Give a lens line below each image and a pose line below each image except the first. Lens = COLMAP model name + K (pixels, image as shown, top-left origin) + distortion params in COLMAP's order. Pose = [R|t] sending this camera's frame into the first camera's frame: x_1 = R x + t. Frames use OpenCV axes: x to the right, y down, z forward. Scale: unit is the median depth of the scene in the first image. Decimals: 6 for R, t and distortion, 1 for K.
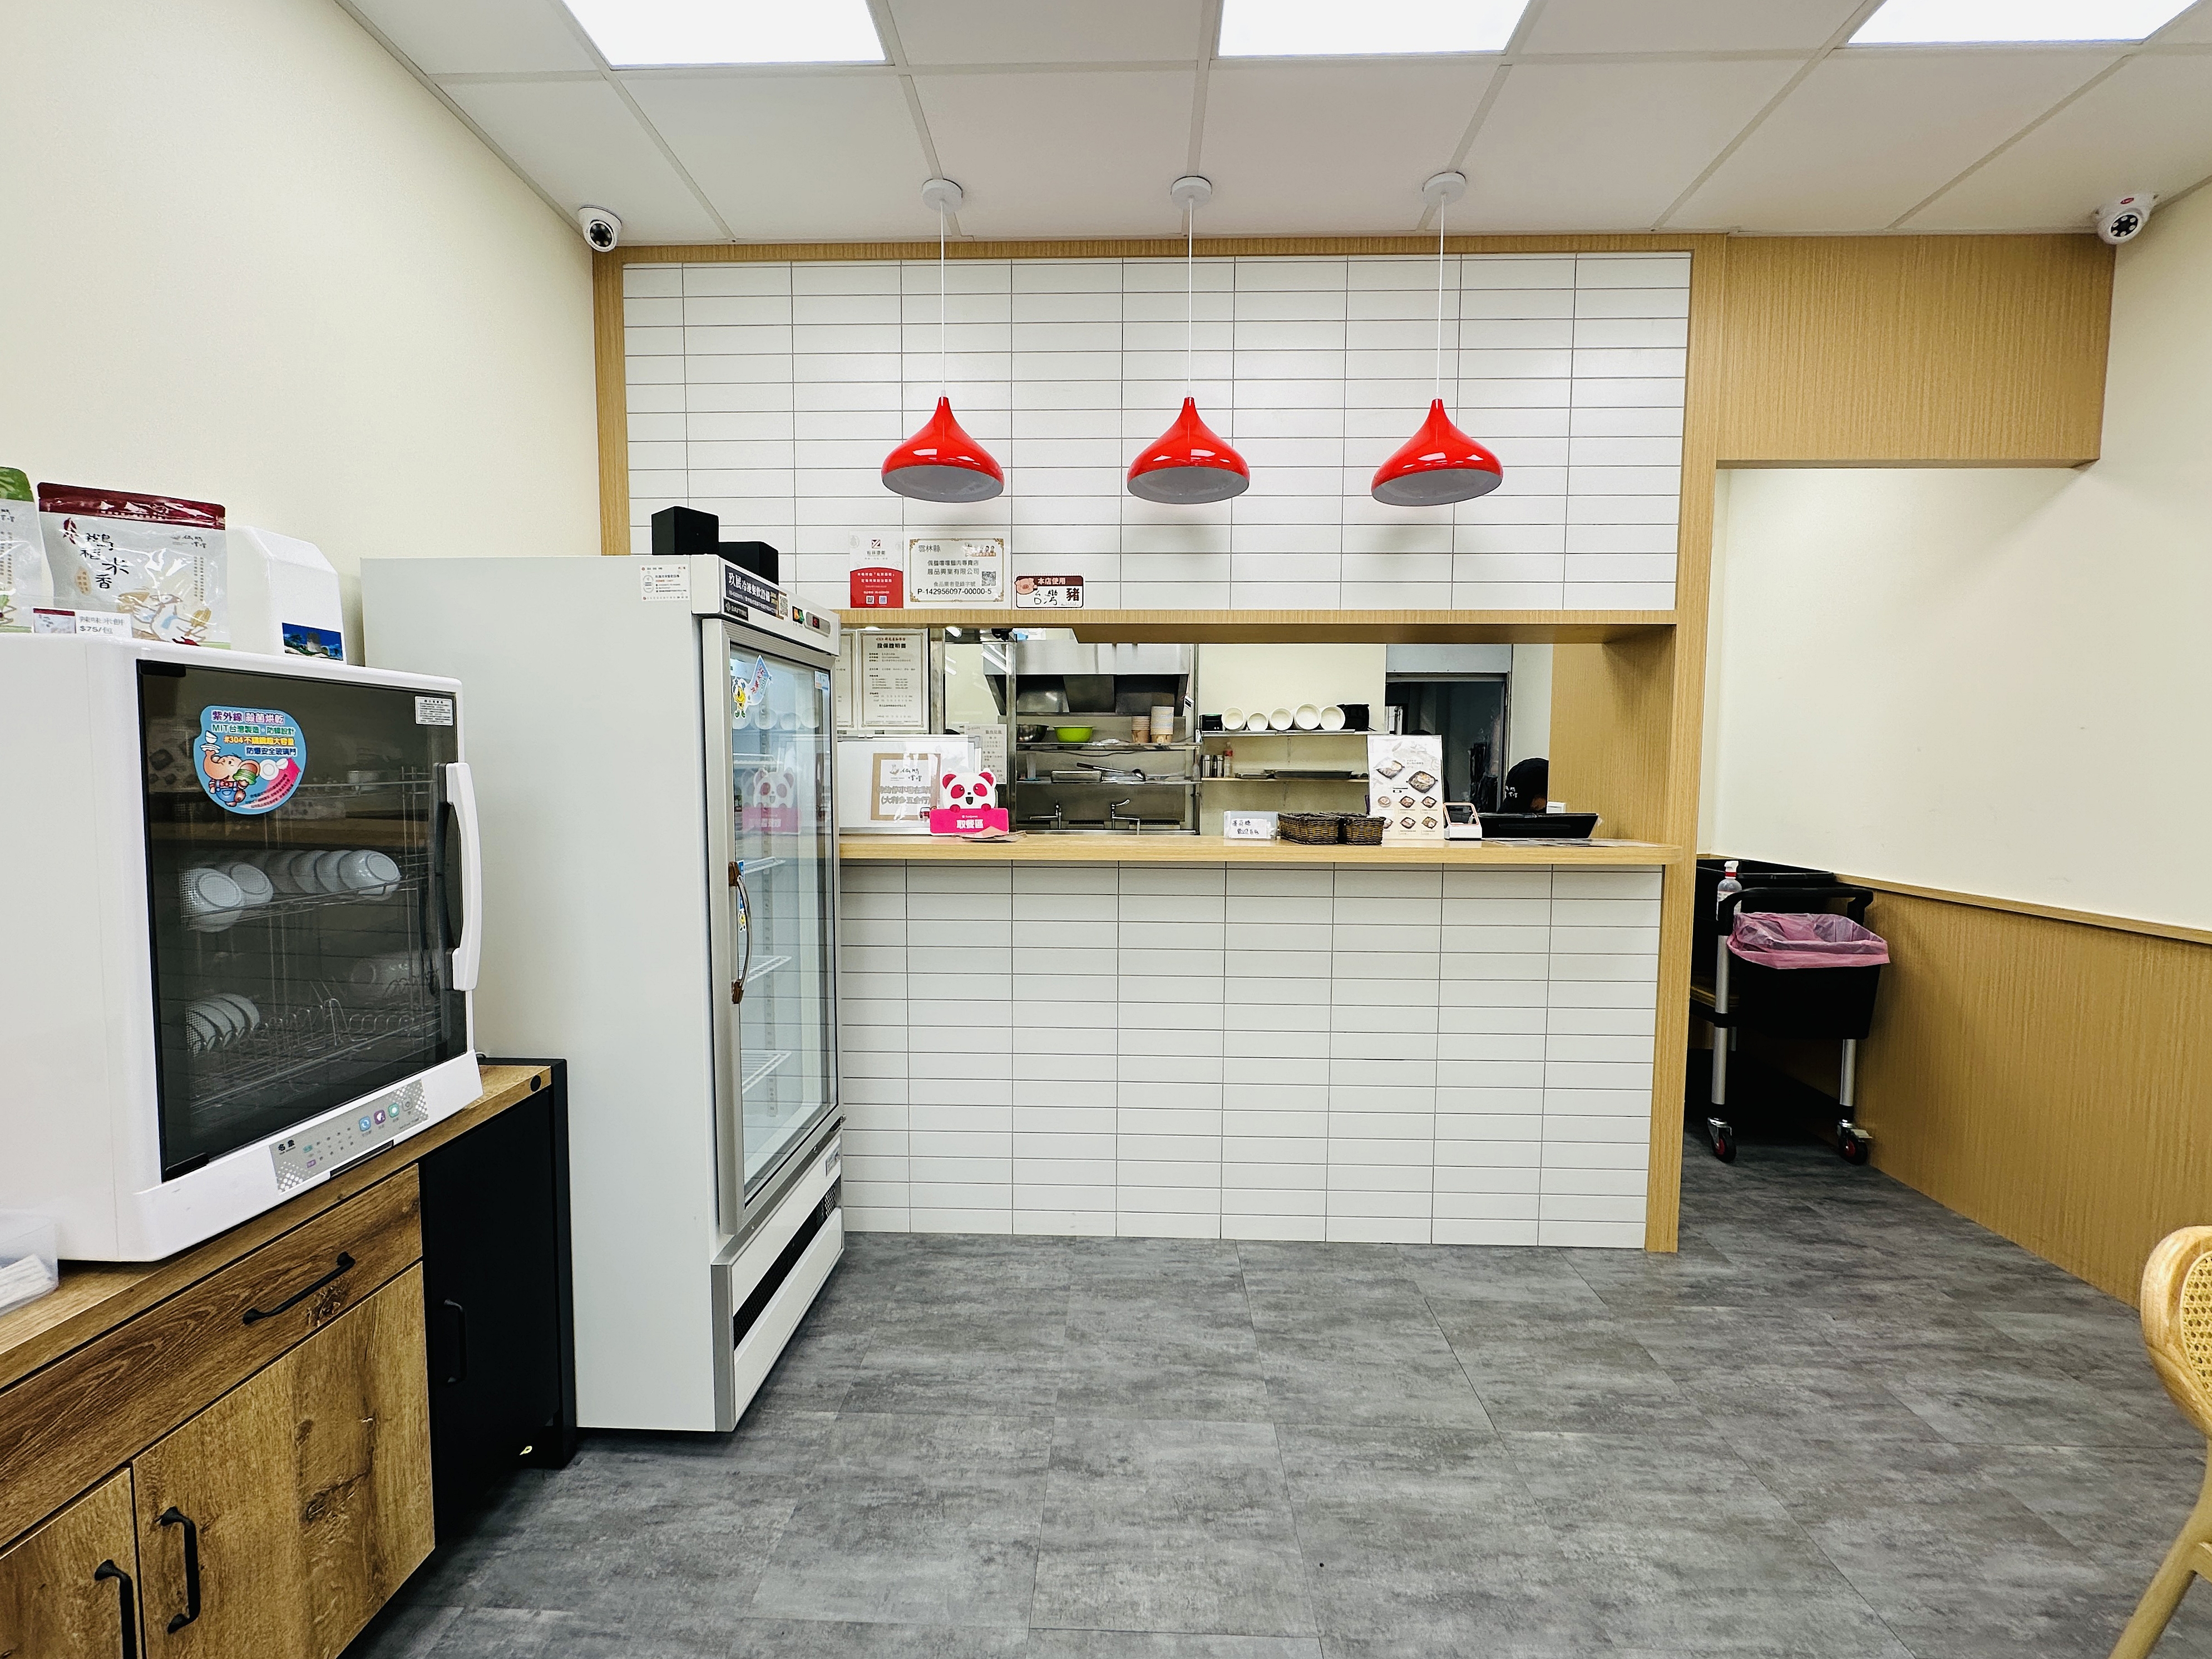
lens RADIAL K [[878.5, 0, 1106.9], [0, 878.5, 828.2], [0, 0, 1]] dist [0.001223, 0.000337]
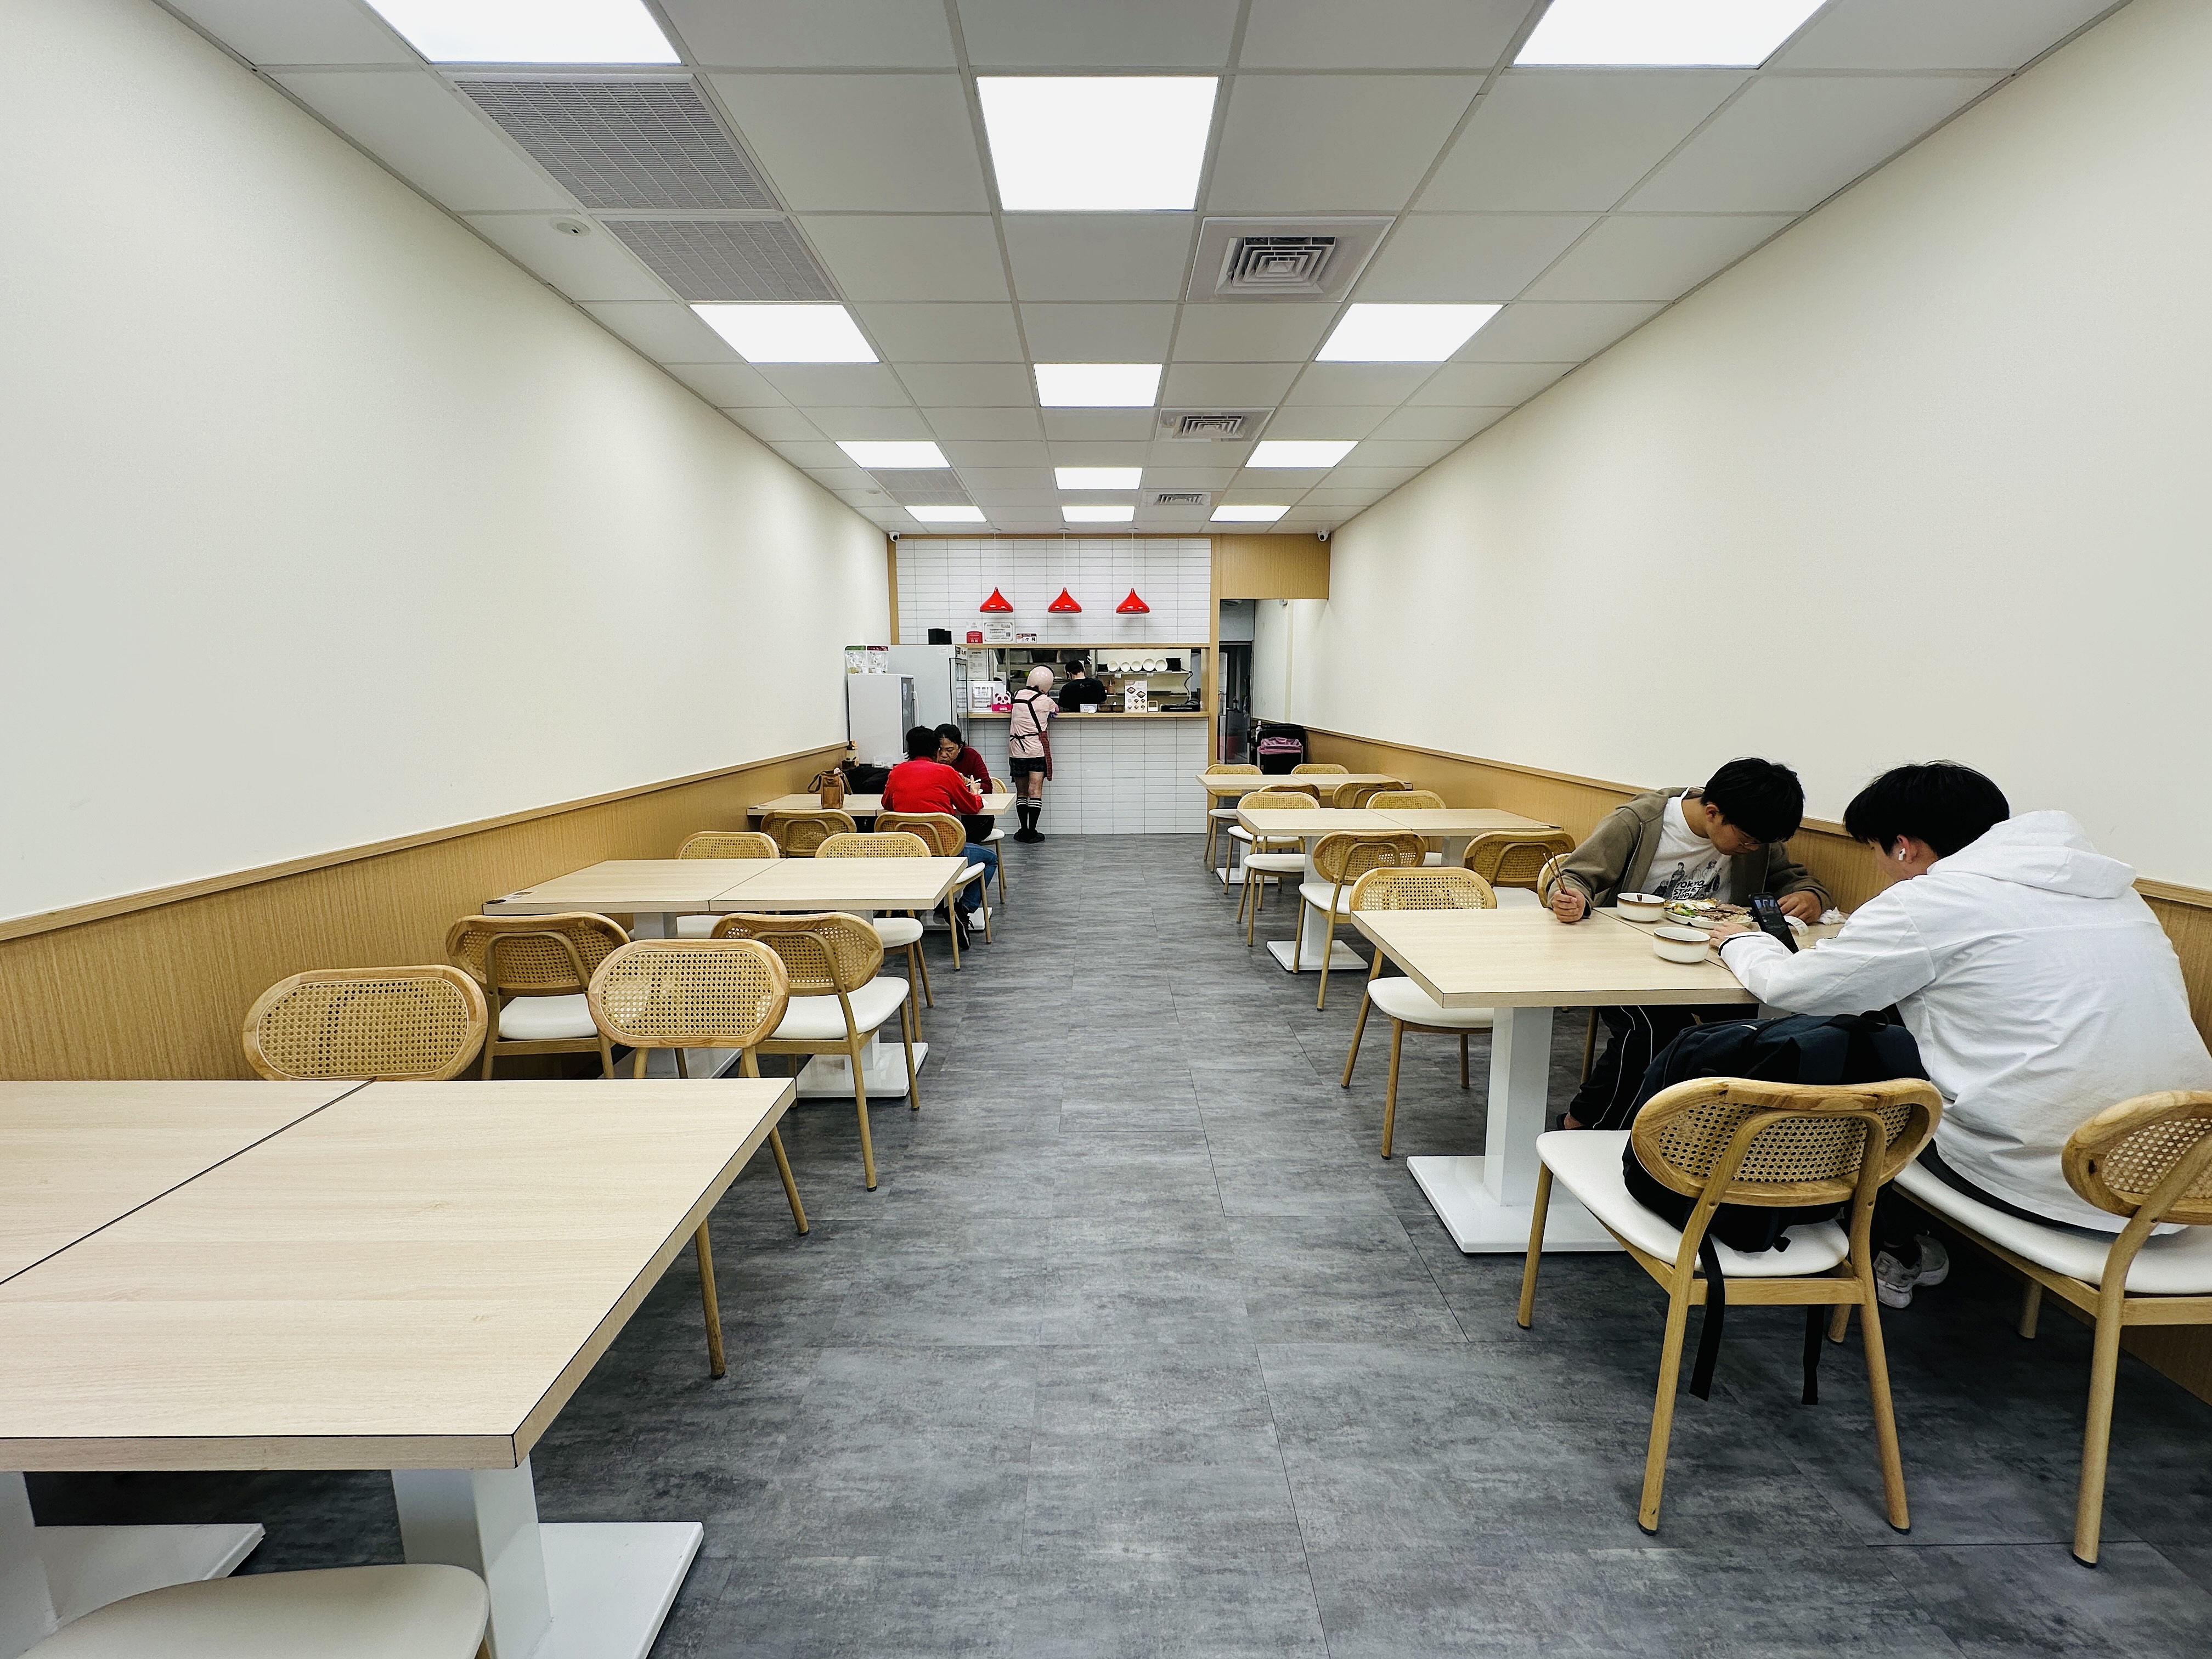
lens RADIAL K [[878.5, 0, 1101.8], [0, 878.5, 841.7], [0, 0, 1]] dist [0.001223, 0.000337]
pose [[0.999004, -0.017217, 0.041159, 0.072719], [0.012968, 0.994766, 0.101358, 0.173248], [-0.042689, -0.100723, 0.993998, -2.510000]]
